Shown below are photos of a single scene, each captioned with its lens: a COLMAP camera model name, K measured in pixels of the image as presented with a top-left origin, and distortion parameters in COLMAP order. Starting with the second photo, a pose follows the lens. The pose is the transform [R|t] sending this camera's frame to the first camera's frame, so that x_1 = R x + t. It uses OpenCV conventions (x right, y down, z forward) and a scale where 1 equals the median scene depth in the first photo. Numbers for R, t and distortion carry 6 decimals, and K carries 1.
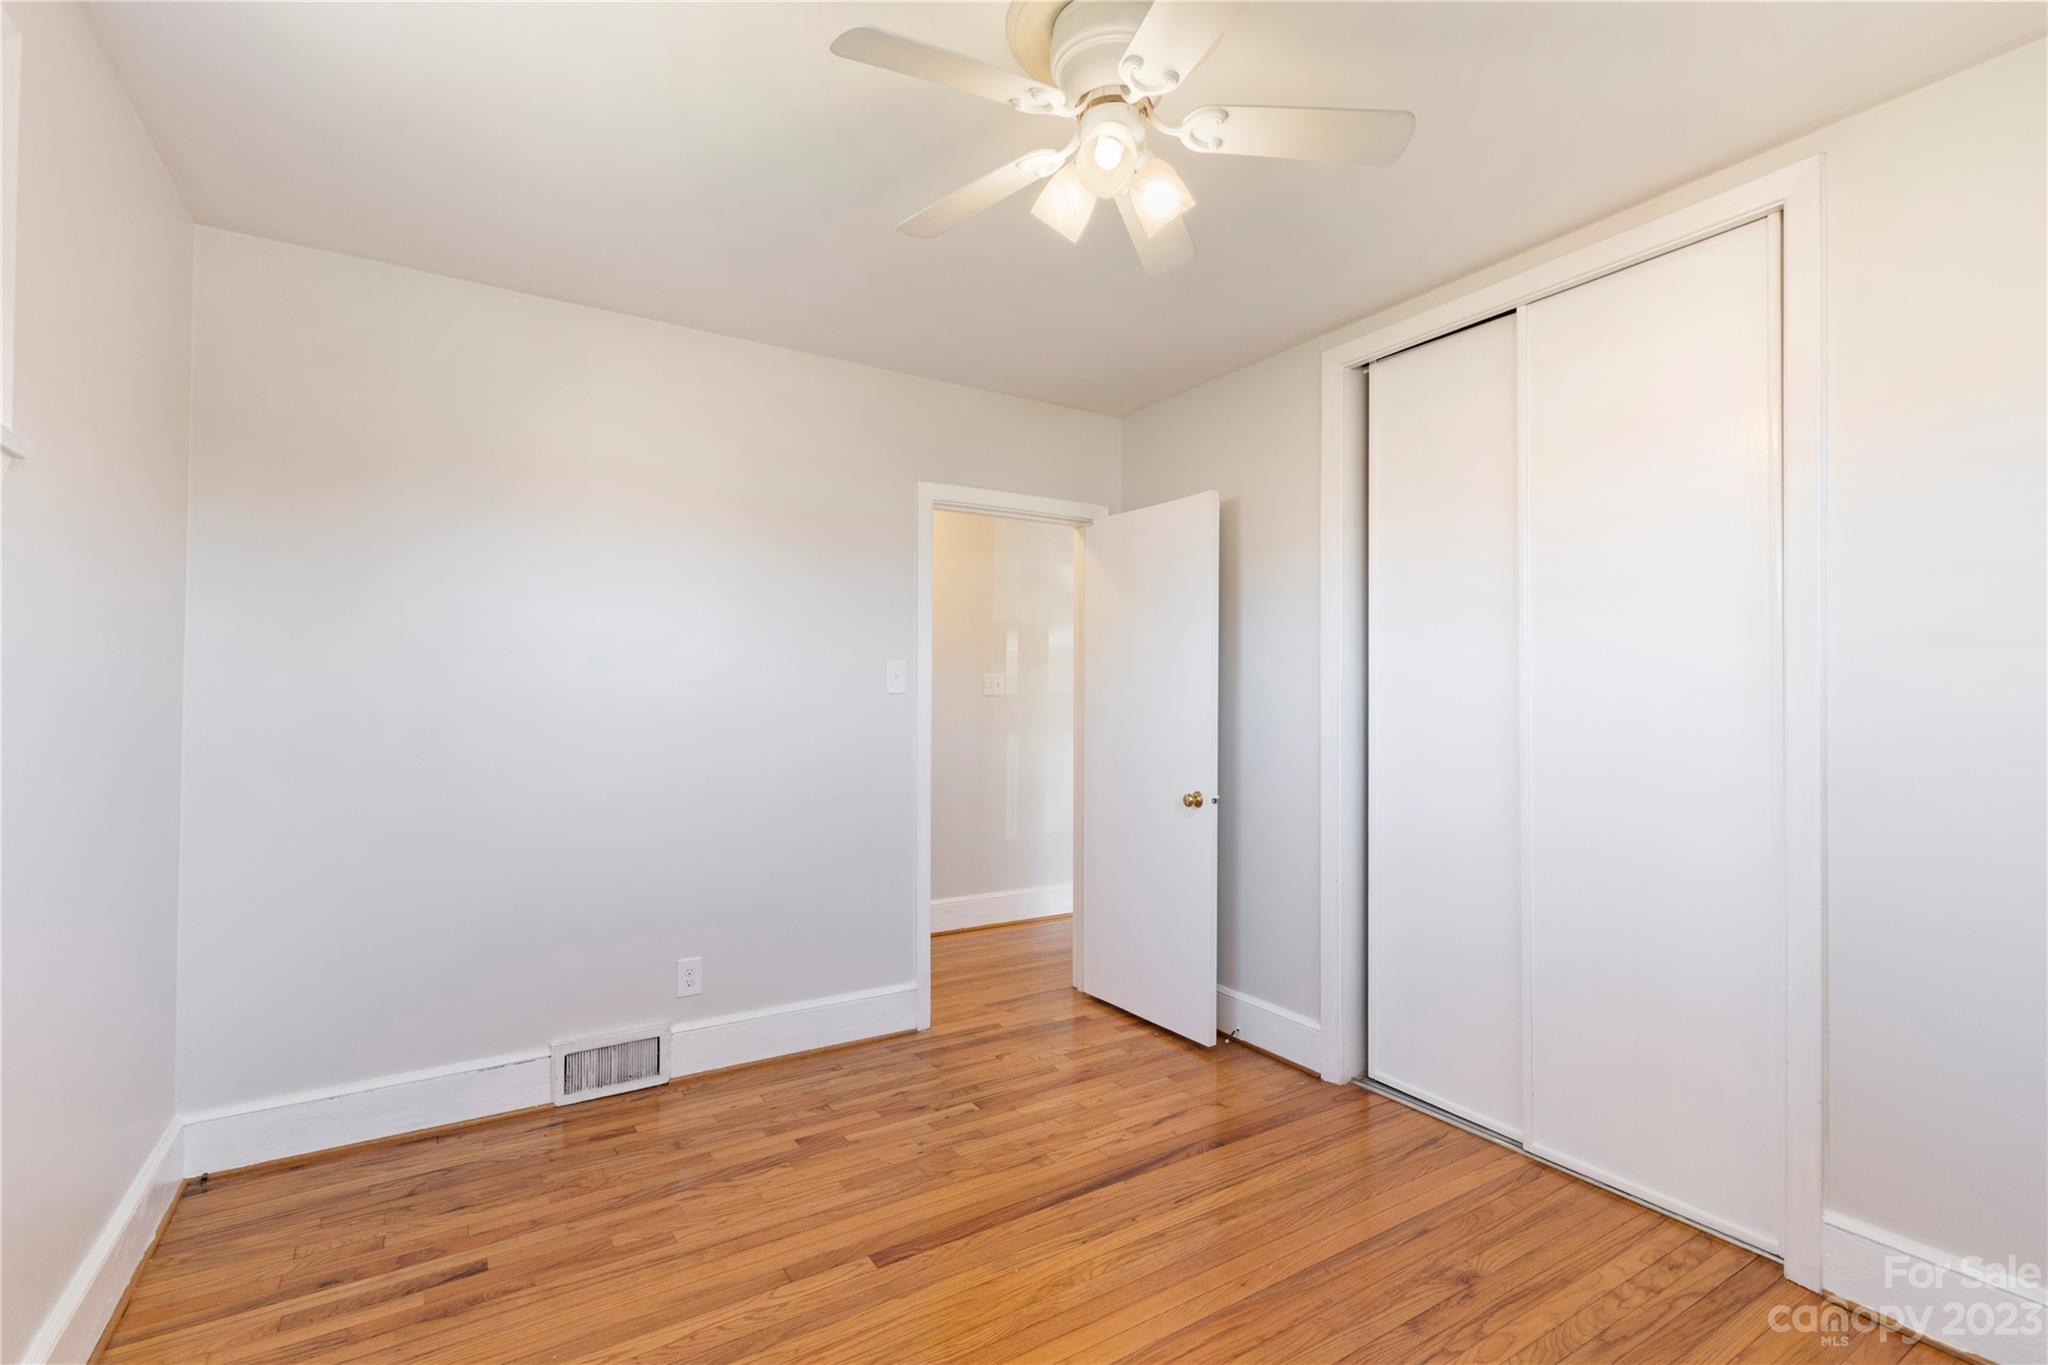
lens RADIAL K [[935.0, 0, 1034.2], [0, 935.0, 684.9], [0, 0, 1]] dist [0.013079, -0.000263]
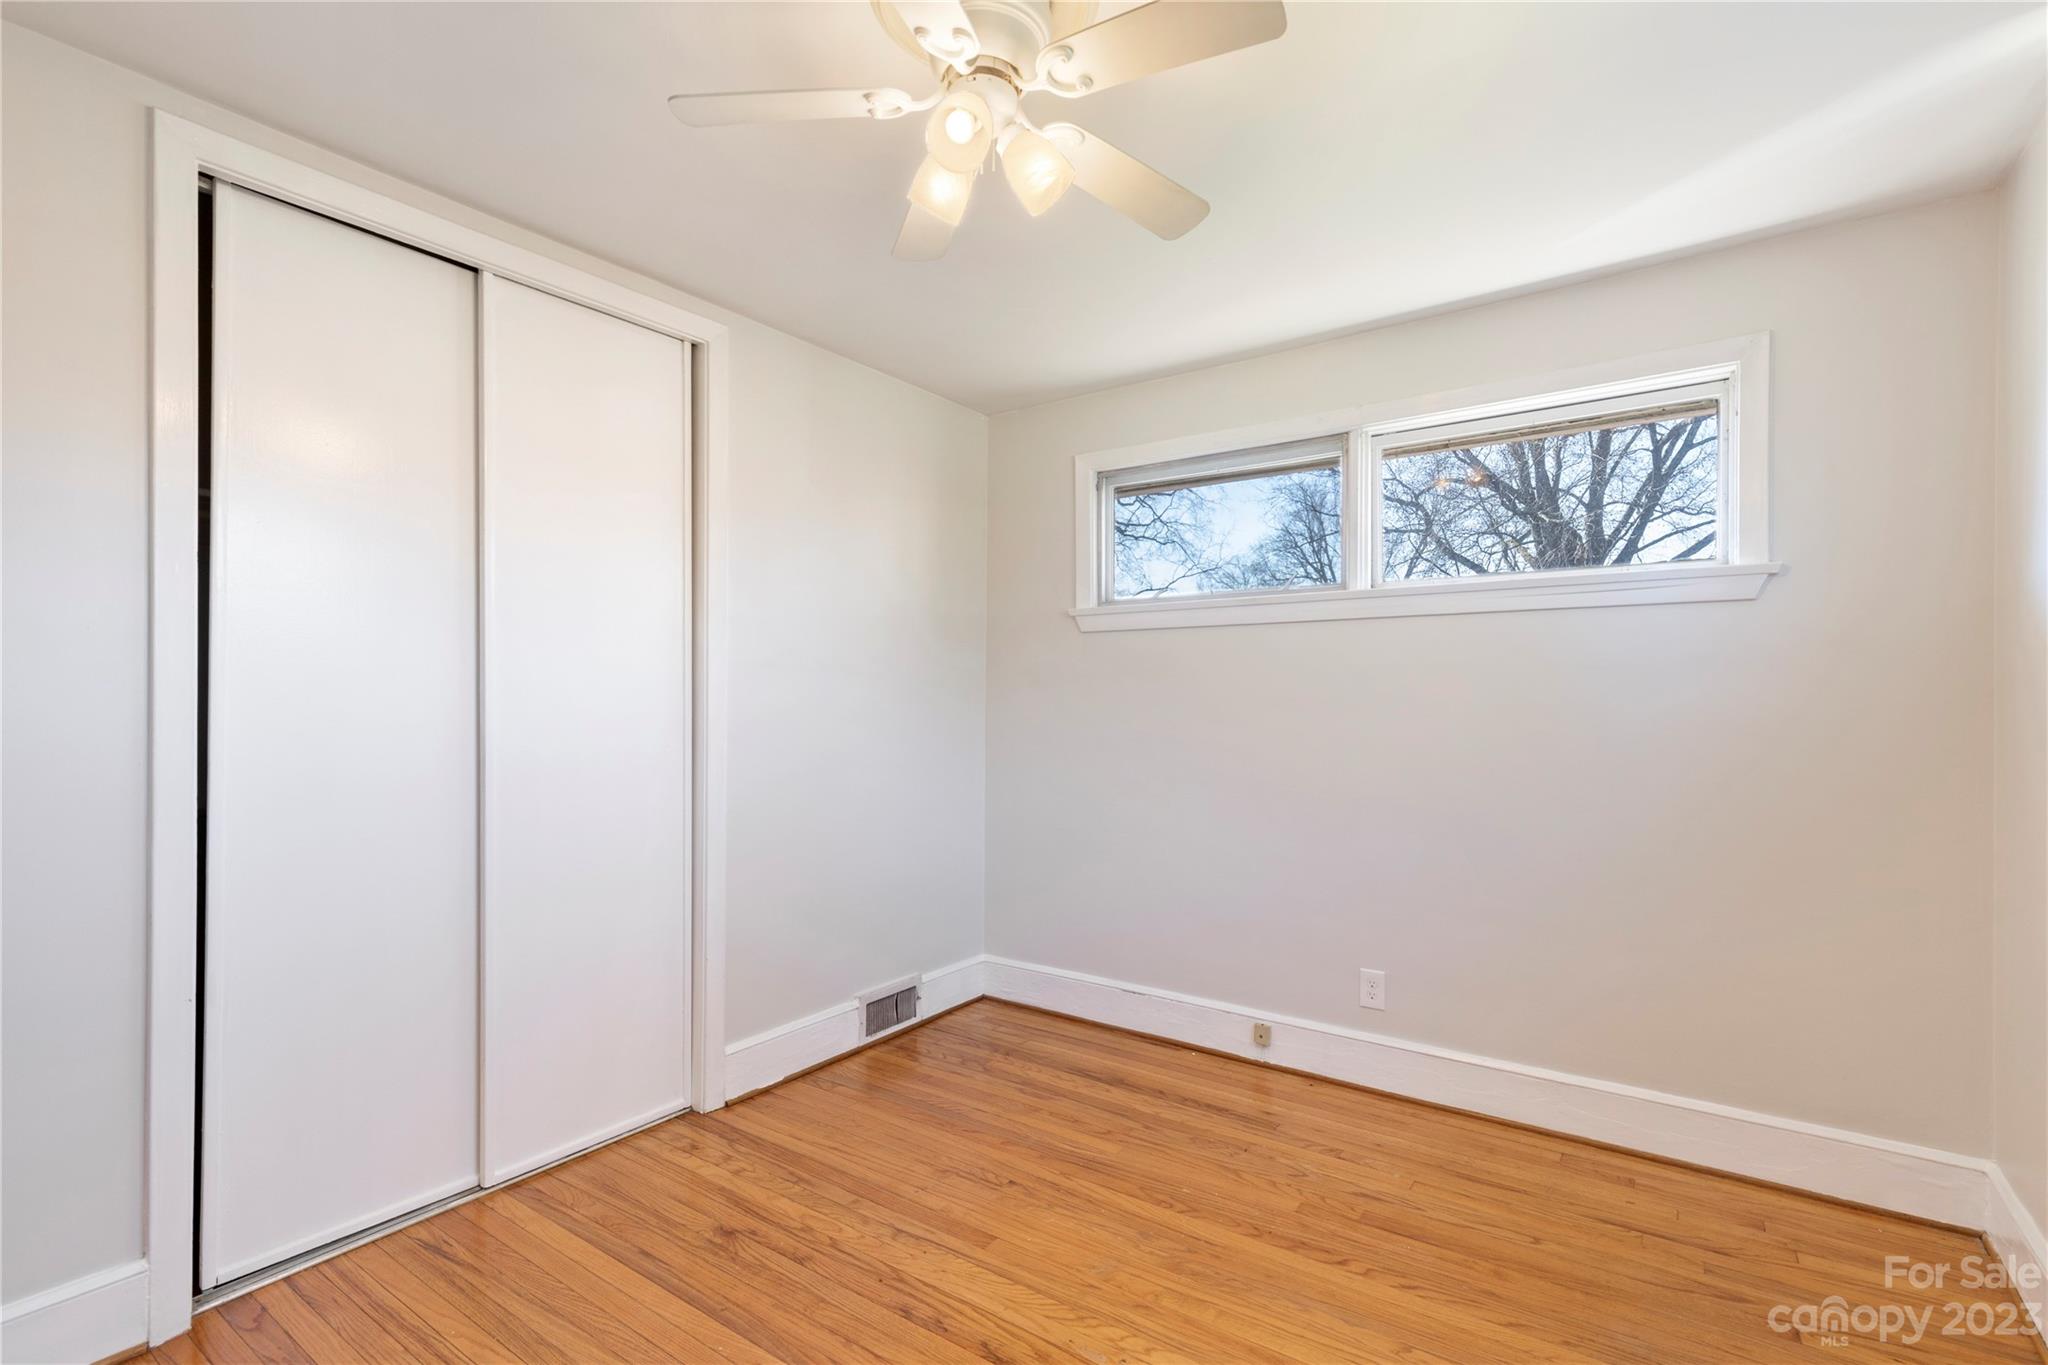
lens RADIAL K [[943.7, 0, 1033.9], [0, 943.7, 703.2], [0, 0, 1]] dist [0.014085, -0.000133]
pose [[-0.378746, -0.004891, 0.925488, -0.669461], [-0.019262, 0.999811, -0.002599, 0.010722], [-0.925300, -0.018811, -0.378769, 1.058356]]
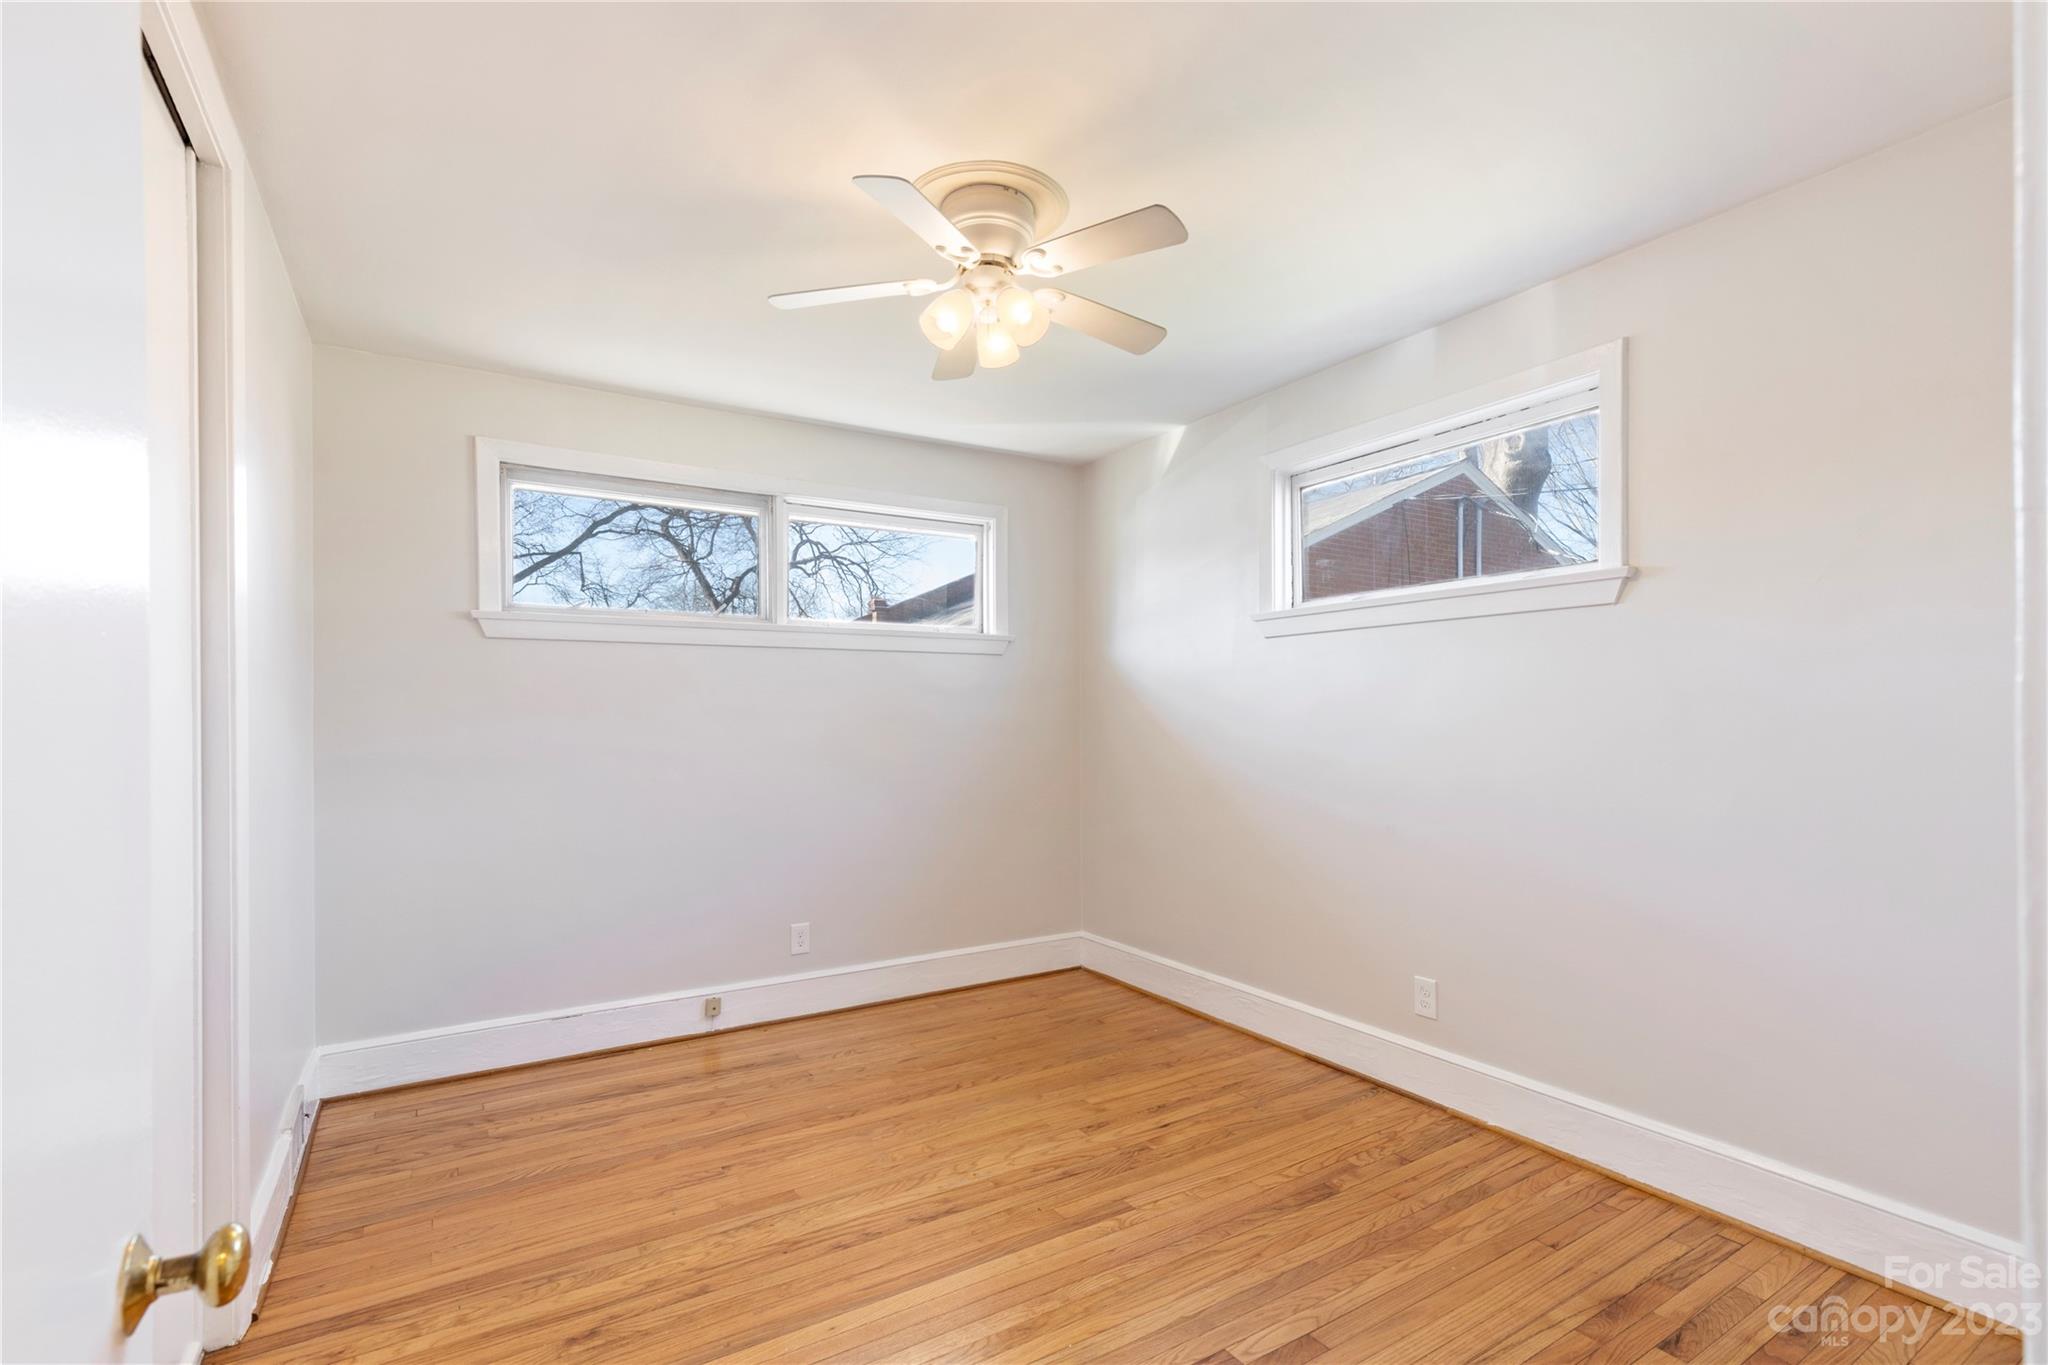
lens RADIAL K [[943.7, 0, 1033.9], [0, 943.7, 703.2], [0, 0, 1]] dist [0.014085, -0.000133]
pose [[-0.999940, 0.004021, 0.010234, 0.003921], [0.003719, 0.999562, -0.029356, 0.030833], [-0.010348, -0.029316, -0.999517, 1.886829]]
